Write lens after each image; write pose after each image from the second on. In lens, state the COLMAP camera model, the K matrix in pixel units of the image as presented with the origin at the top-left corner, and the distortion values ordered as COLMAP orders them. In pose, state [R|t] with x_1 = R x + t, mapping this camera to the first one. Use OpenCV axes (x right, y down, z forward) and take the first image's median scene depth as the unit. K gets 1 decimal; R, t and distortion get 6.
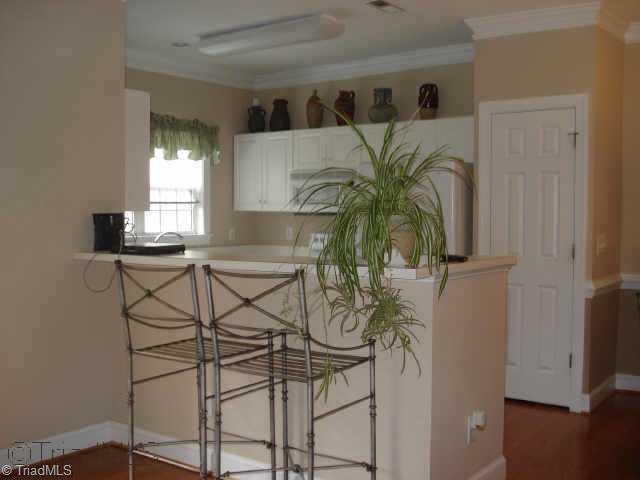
lens RADIAL K [[732.9, 0, 320.0], [0, 732.9, 240.0], [0, 0, 1]] dist [-0.083951, -0.051386]
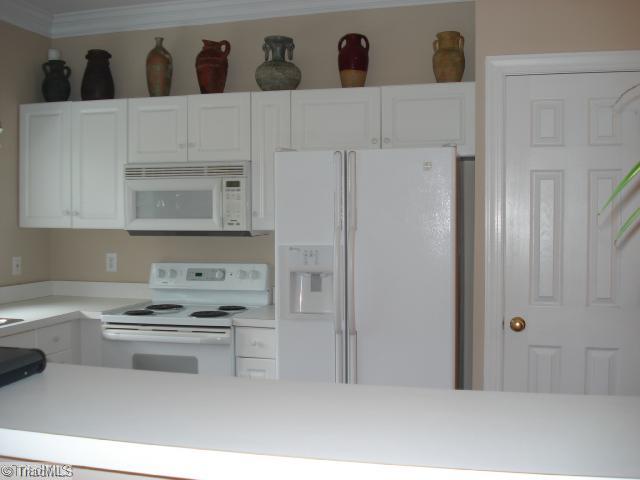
lens RADIAL K [[732.9, 0, 320.0], [0, 732.9, 240.0], [0, 0, 1]] dist [-0.083951, -0.051386]
pose [[0.933119, -0.015768, 0.359222, -0.105786], [0.015774, 0.999871, 0.002913, -0.028762], [-0.359222, 0.002948, 0.933247, 0.362735]]
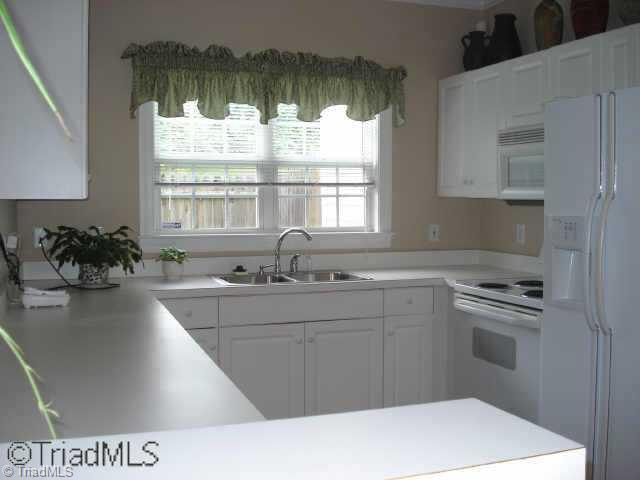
lens RADIAL K [[732.9, 0, 320.0], [0, 732.9, 240.0], [0, 0, 1]] dist [-0.083951, -0.051386]
pose [[0.819189, 0.033826, -0.572525, 0.176721], [-0.019775, 0.999332, 0.030748, -0.020302], [0.573183, -0.013866, 0.819310, 0.429163]]
